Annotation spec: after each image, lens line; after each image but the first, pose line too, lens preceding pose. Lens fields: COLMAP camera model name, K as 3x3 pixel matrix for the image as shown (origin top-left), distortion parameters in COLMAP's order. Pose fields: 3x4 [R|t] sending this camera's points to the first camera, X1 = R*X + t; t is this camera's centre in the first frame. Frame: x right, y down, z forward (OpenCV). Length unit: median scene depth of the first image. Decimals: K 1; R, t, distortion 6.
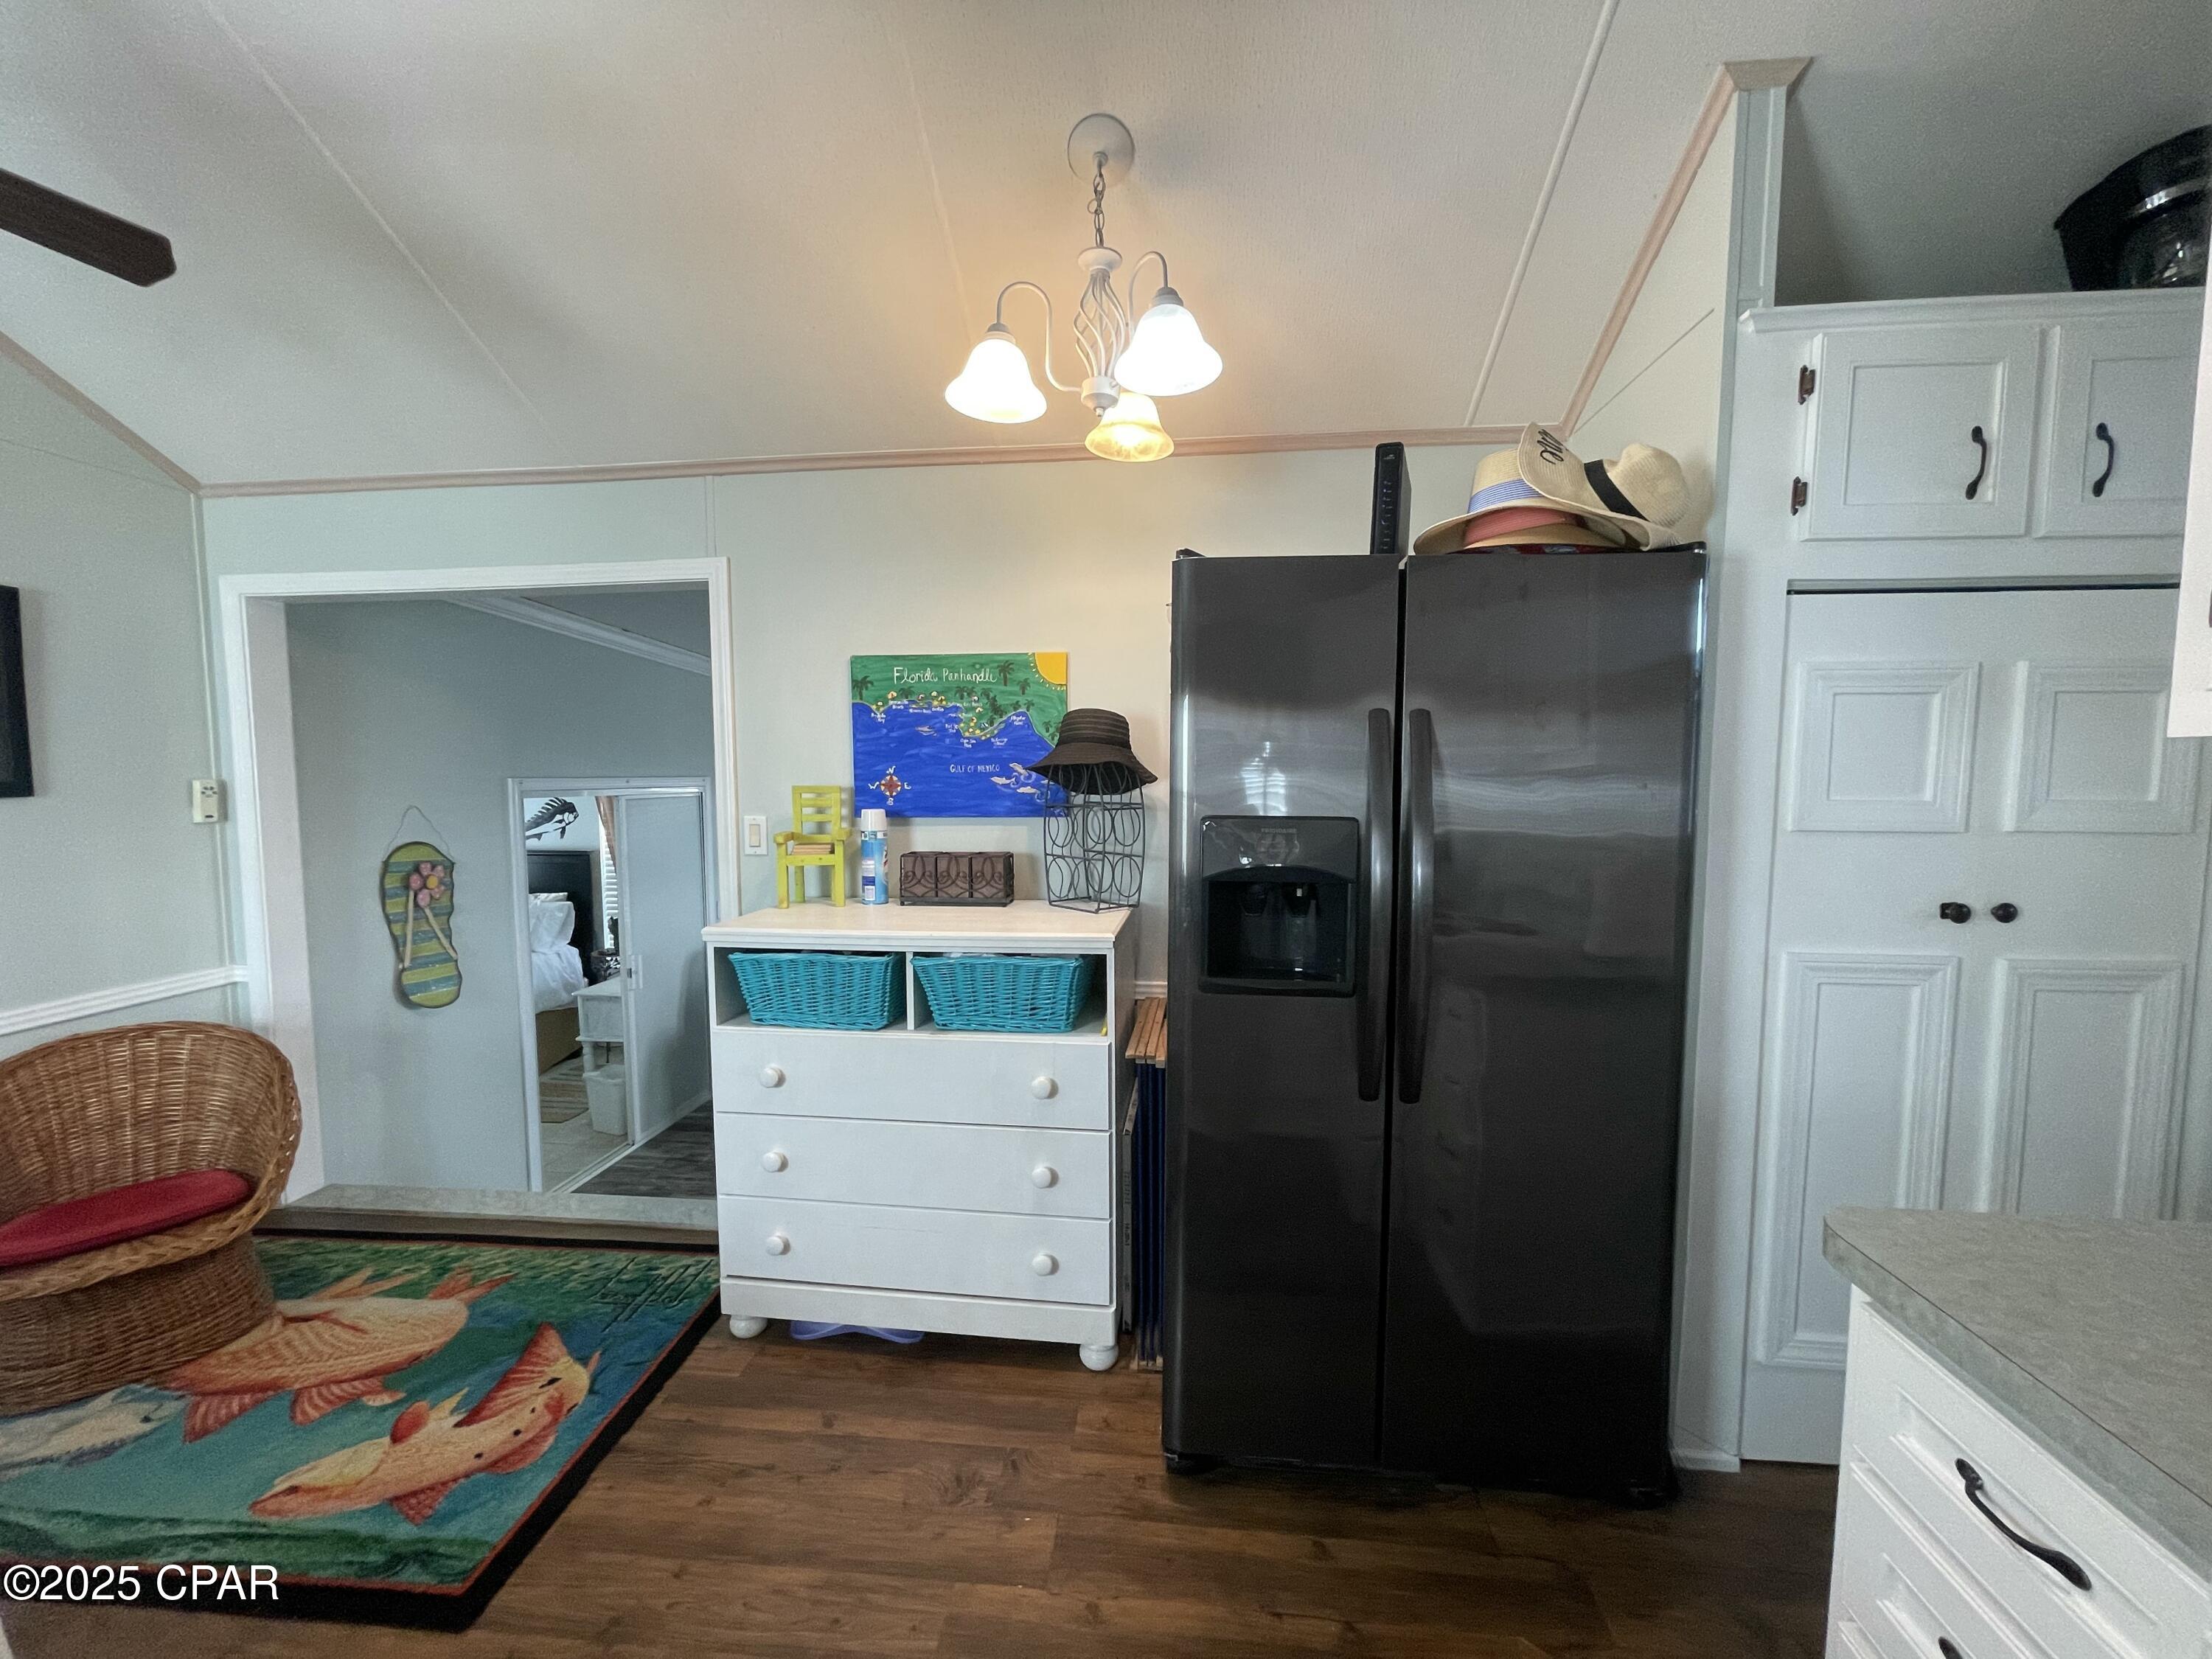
lens RADIAL K [[886.6, 0, 1109.1], [0, 886.6, 836.8], [0, 0, 1]] dist [-0.002125, -0.000793]
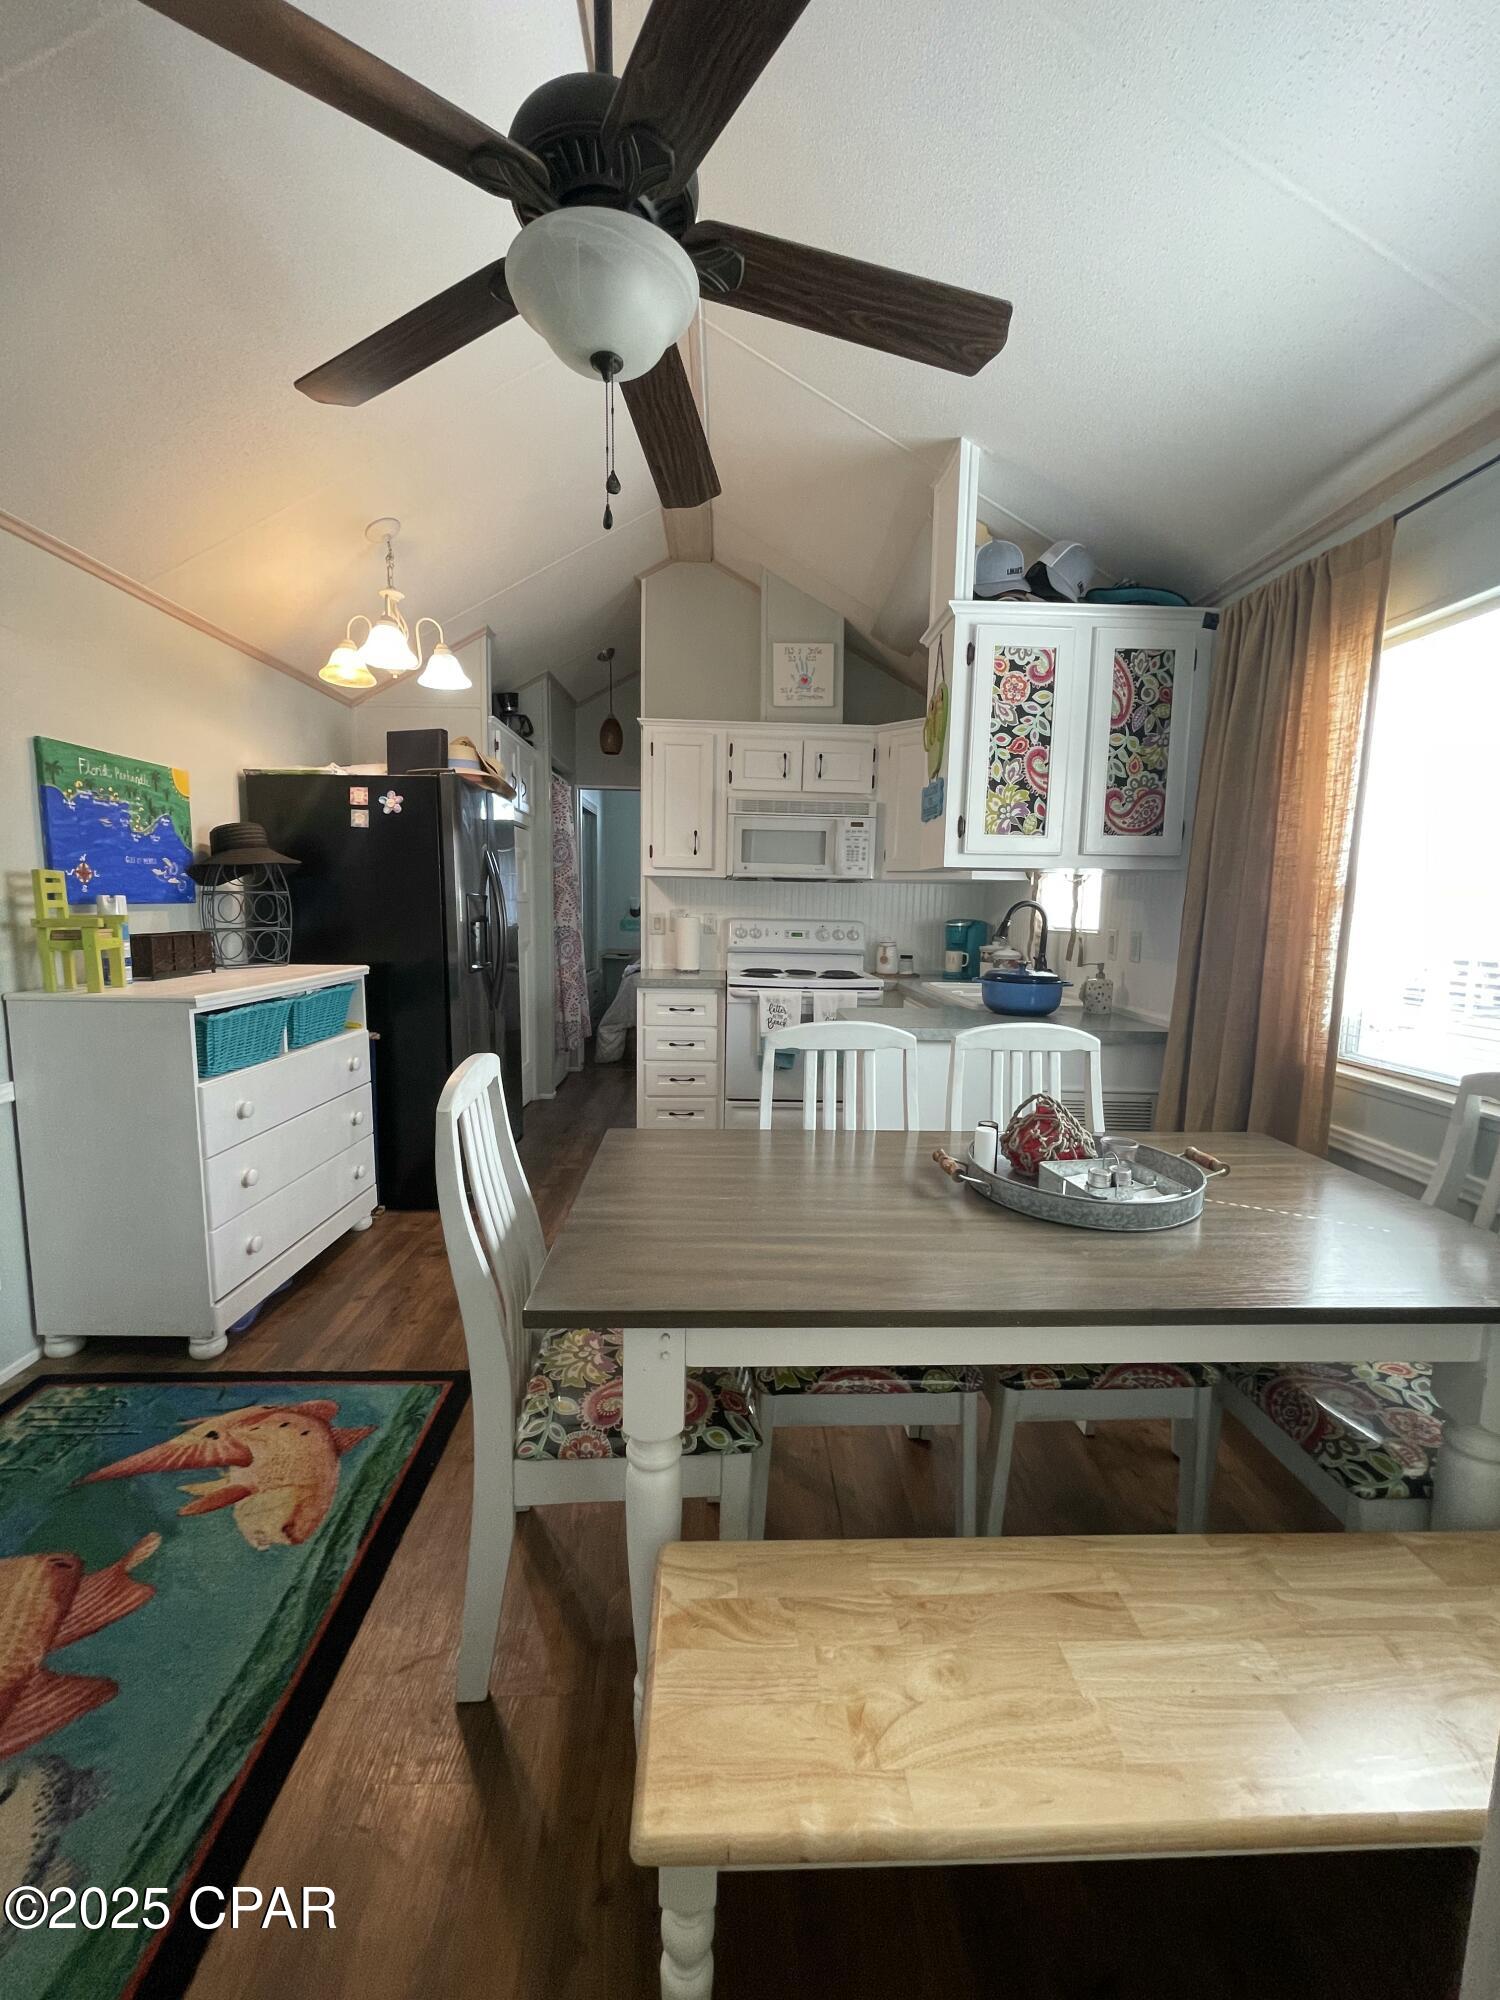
lens RADIAL K [[801.7, 0, 750.0], [0, 801.7, 1000.0], [0, 0, 1]] dist [-0.002125, -0.000793]
pose [[-0.122807, -0.118808, 0.985293, -1.452043], [0.064823, 0.989728, 0.127422, 0.023086], [-0.990311, 0.079518, -0.113844, 0.398303]]
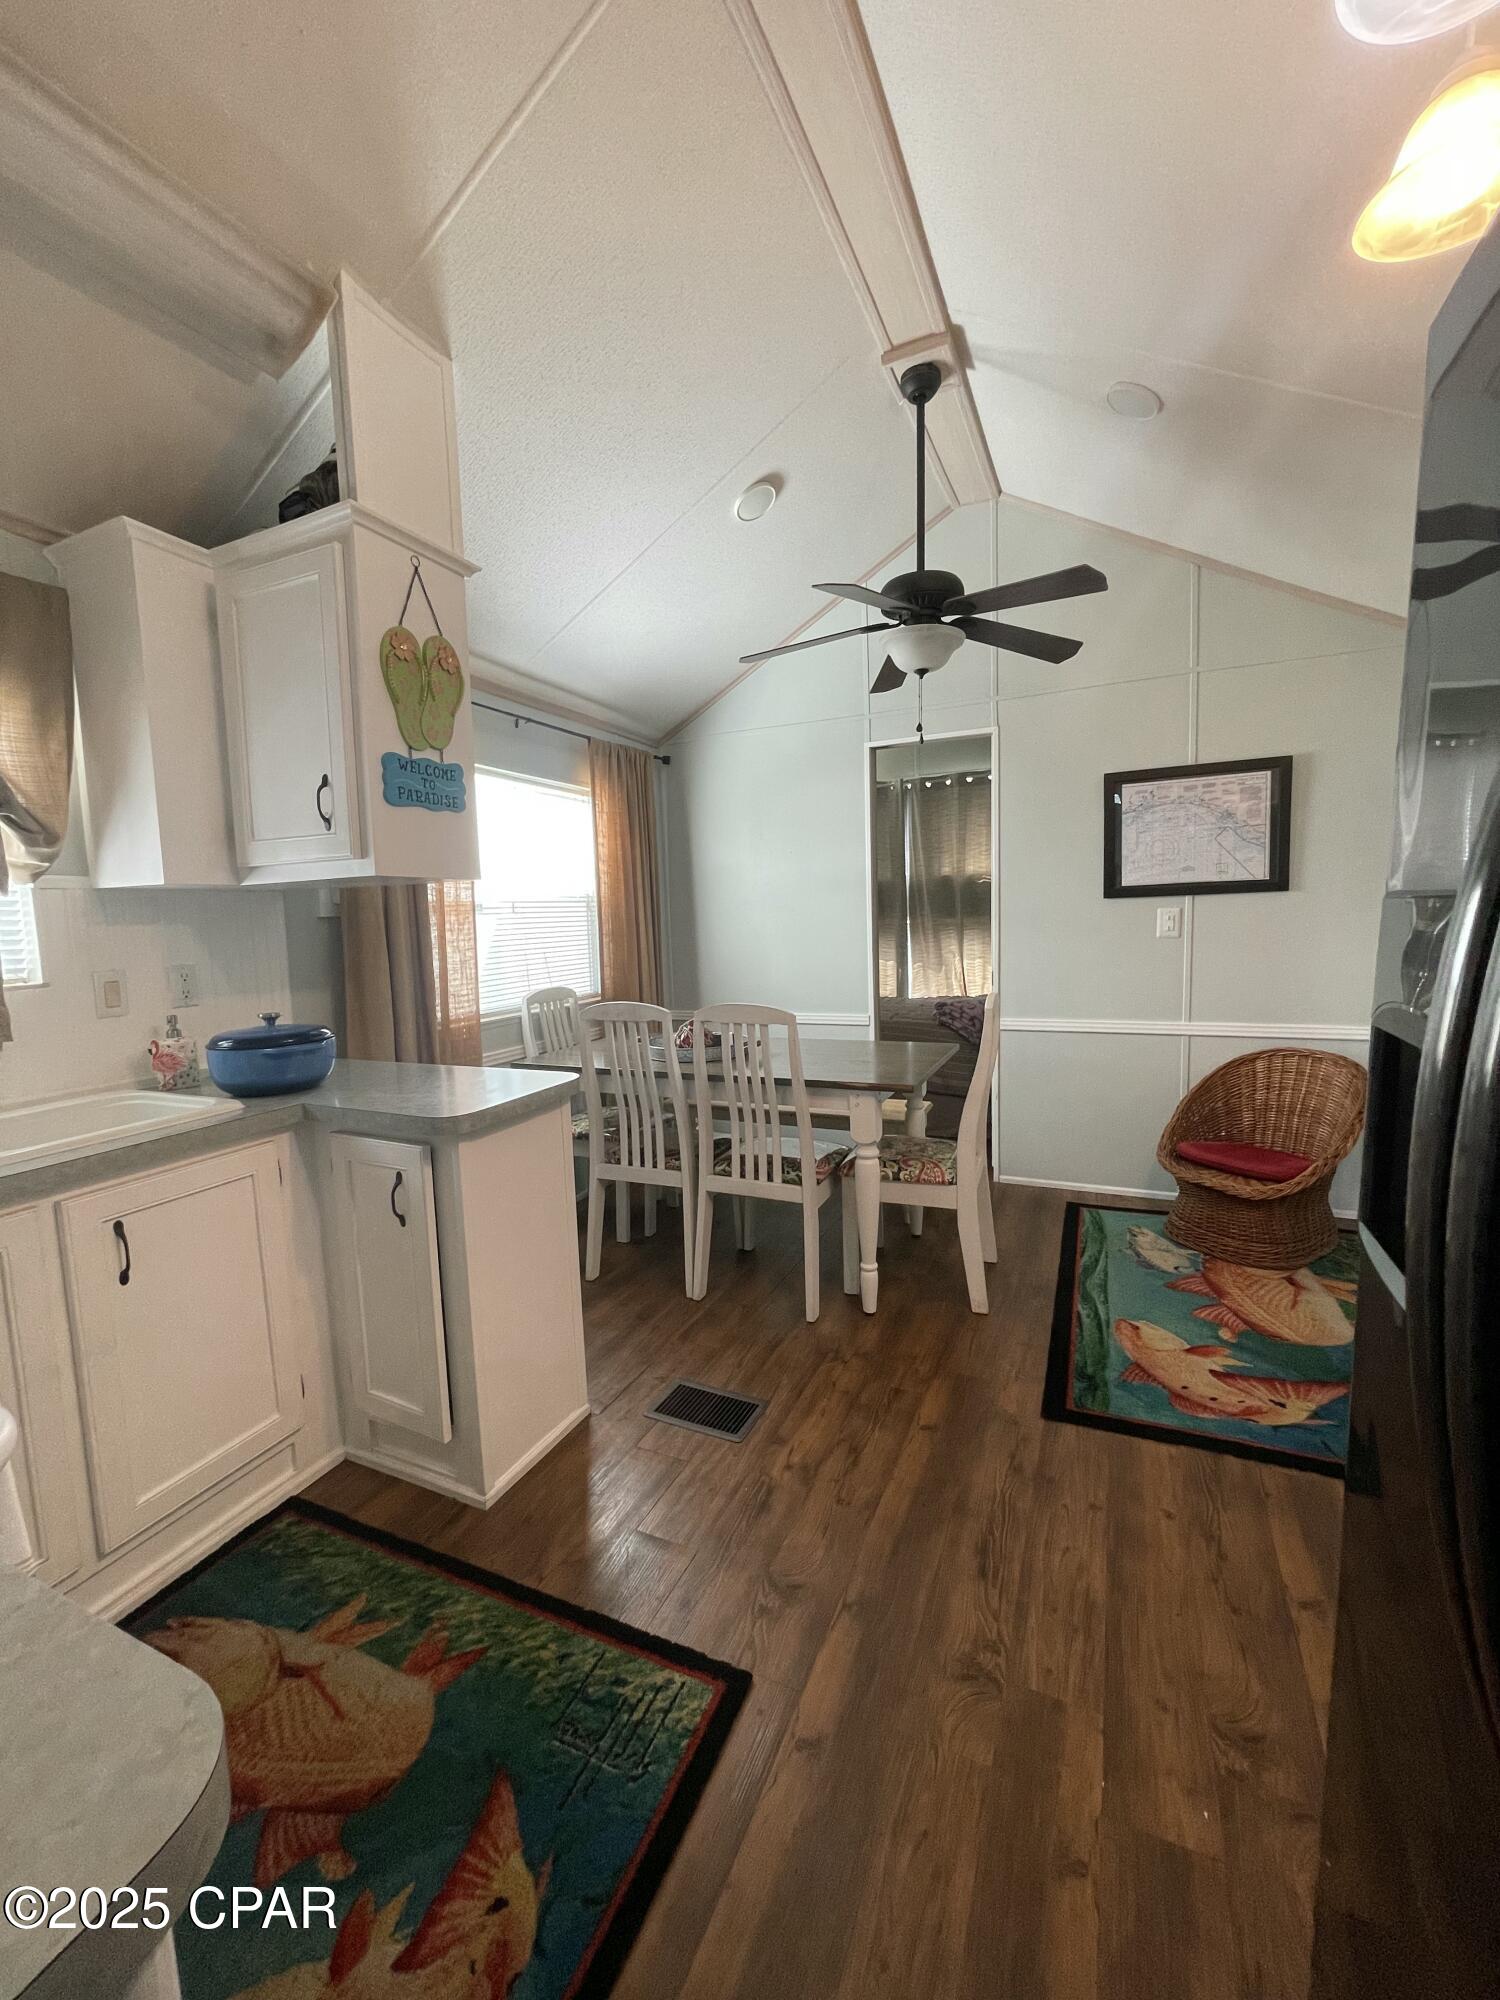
lens RADIAL K [[801.7, 0, 750.0], [0, 801.7, 1000.0], [0, 0, 1]] dist [-0.002125, -0.000793]
pose [[-0.331255, 0.114549, -0.936562, 0.458645], [-0.043008, 0.989738, 0.136265, -0.008584], [0.942561, 0.085418, -0.322929, 0.592507]]
